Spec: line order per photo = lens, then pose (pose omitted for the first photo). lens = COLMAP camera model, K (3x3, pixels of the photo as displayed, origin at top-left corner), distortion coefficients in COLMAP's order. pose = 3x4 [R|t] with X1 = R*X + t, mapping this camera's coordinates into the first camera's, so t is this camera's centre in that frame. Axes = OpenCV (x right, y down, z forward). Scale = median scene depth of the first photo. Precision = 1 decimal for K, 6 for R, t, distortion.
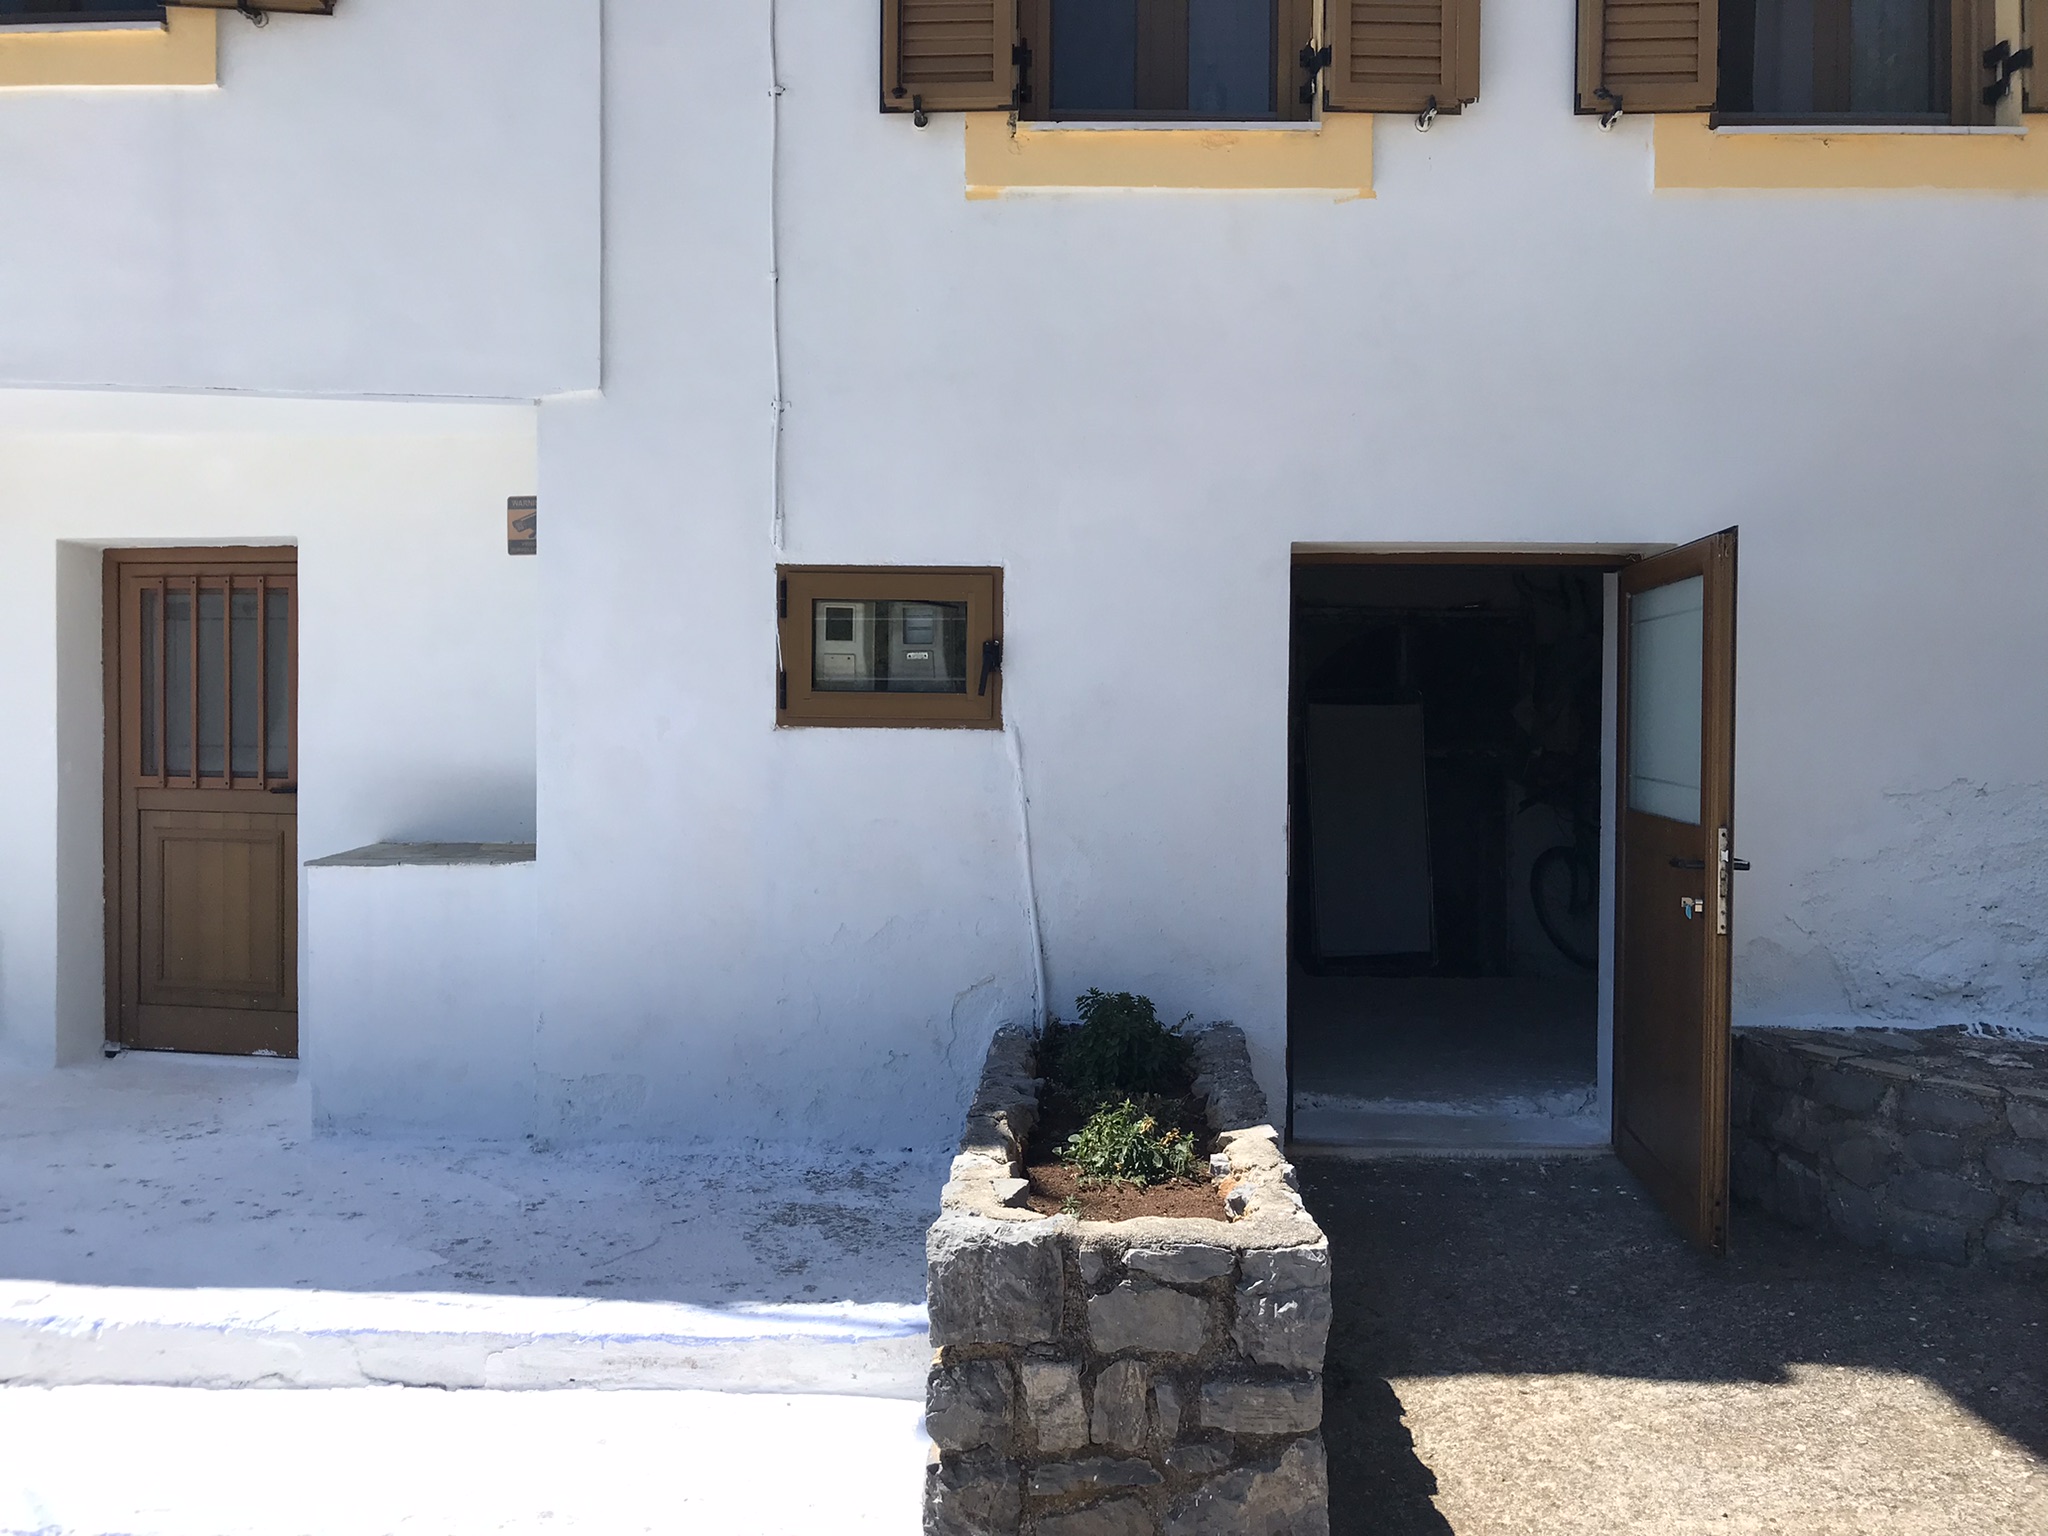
lens RADIAL K [[1689.6, 0, 1012.8], [0, 1689.6, 729.7], [0, 0, 1]] dist [0.067769, -0.099904]
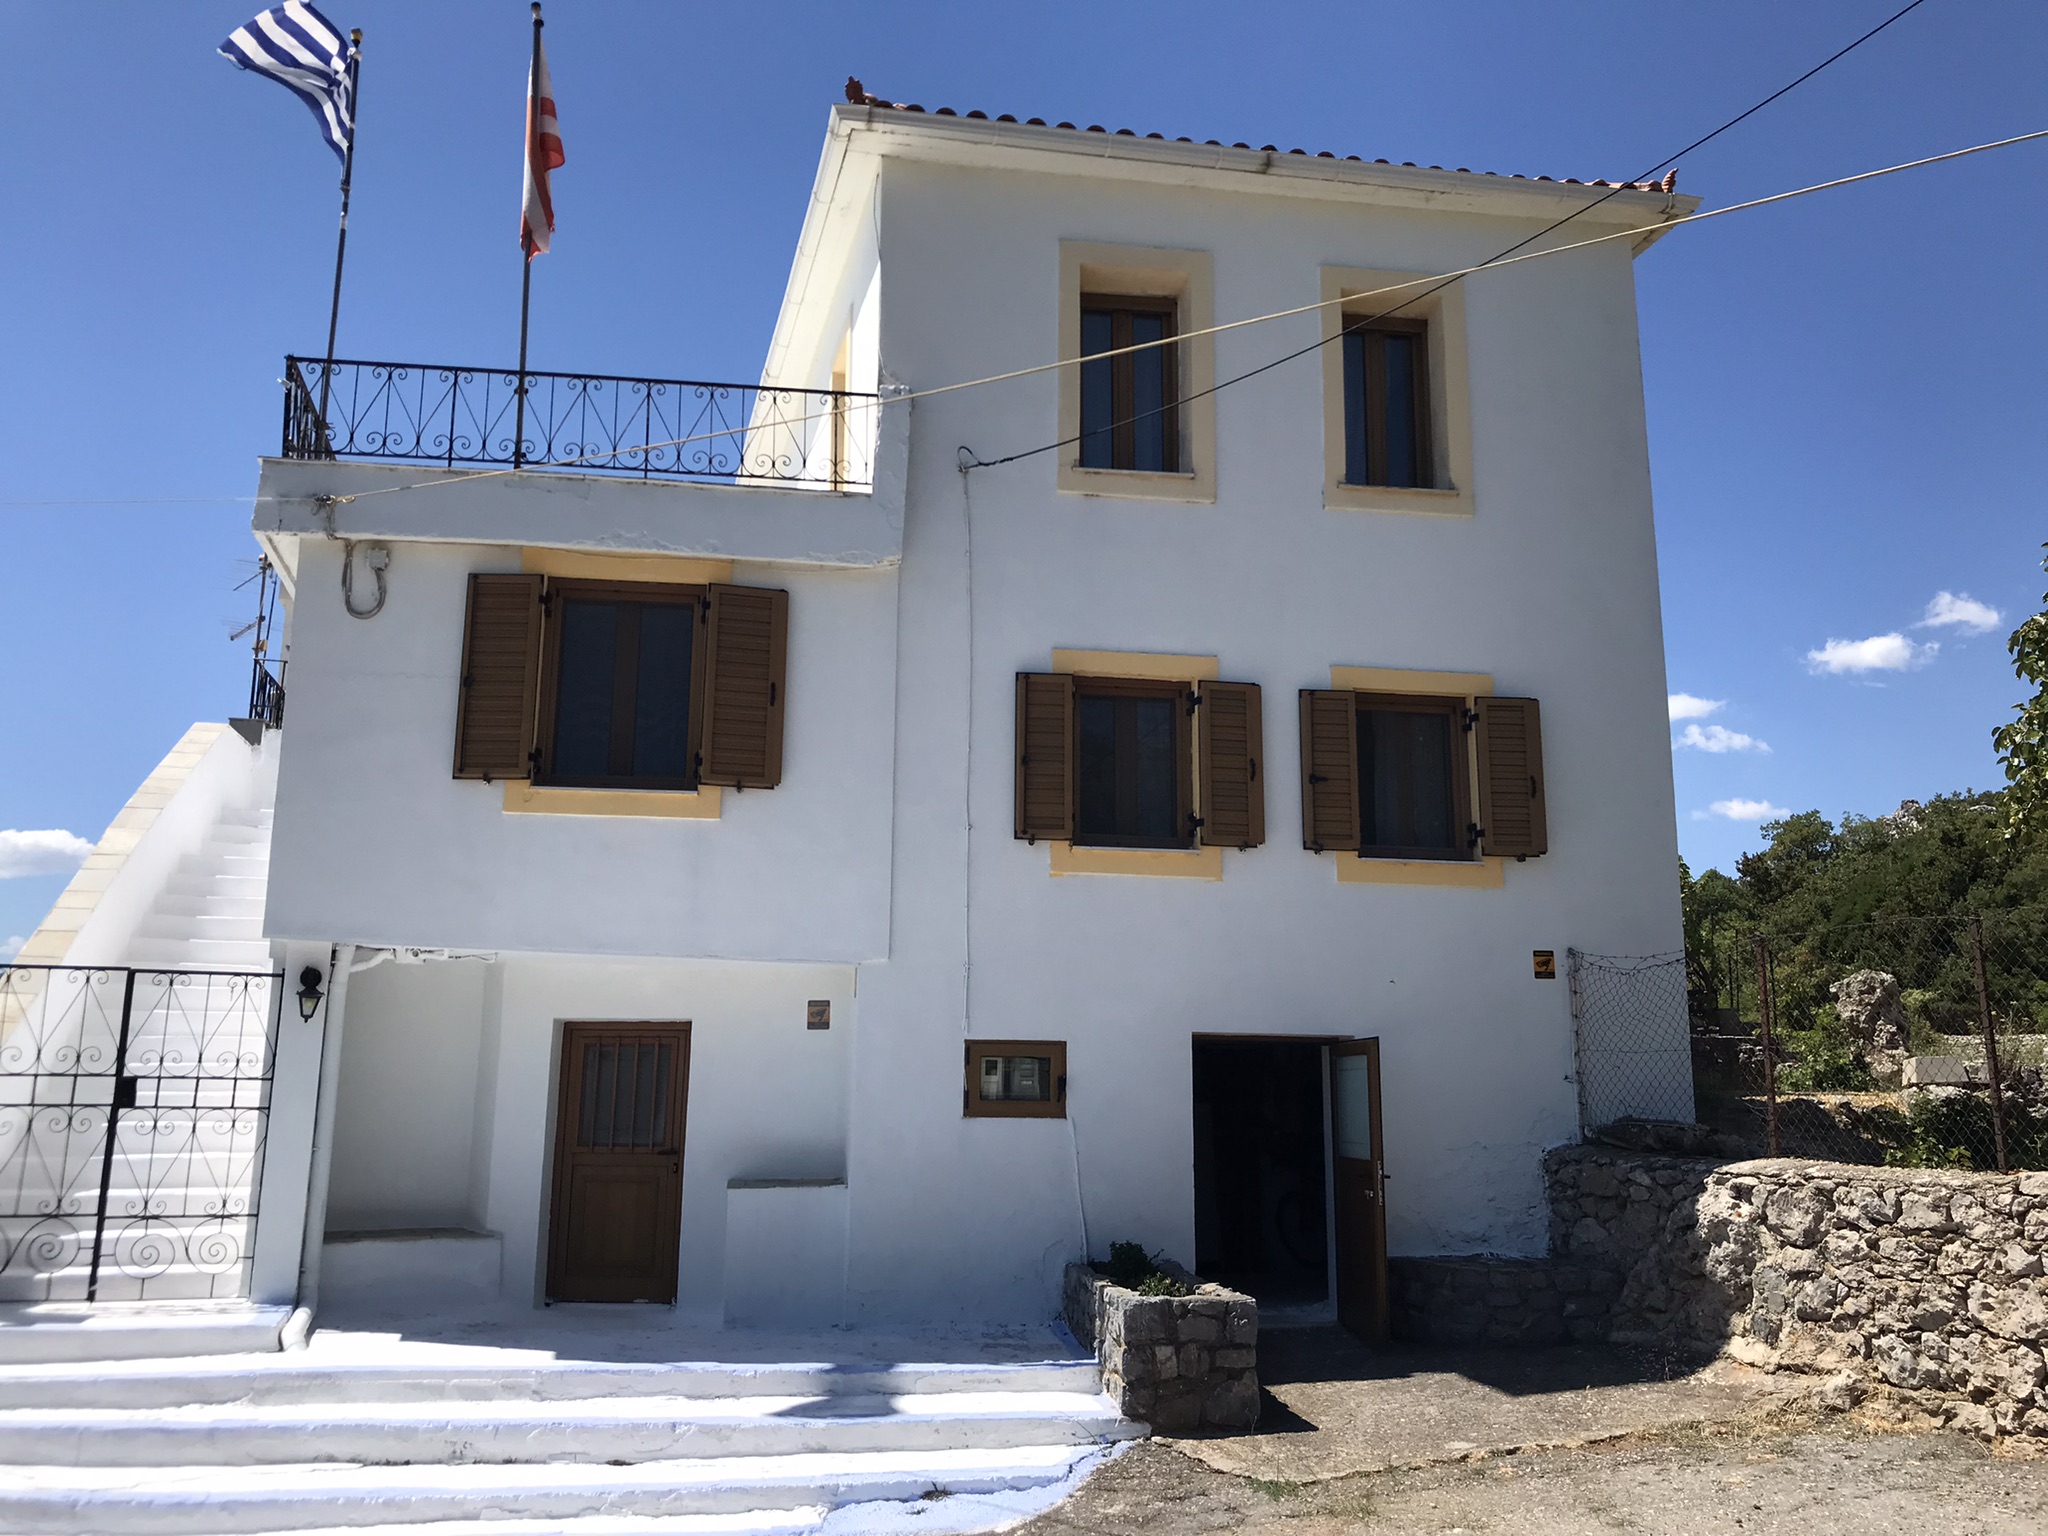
lens RADIAL K [[1732.7, 0, 1022.3], [0, 1732.7, 711.1], [0, 0, 1]] dist [0.157228, -0.506611]
pose [[0.981676, 0.043701, 0.185480, -0.506560], [0.000223, 0.973084, -0.230450, 0.007454], [-0.190559, 0.226268, 0.955243, -1.265601]]
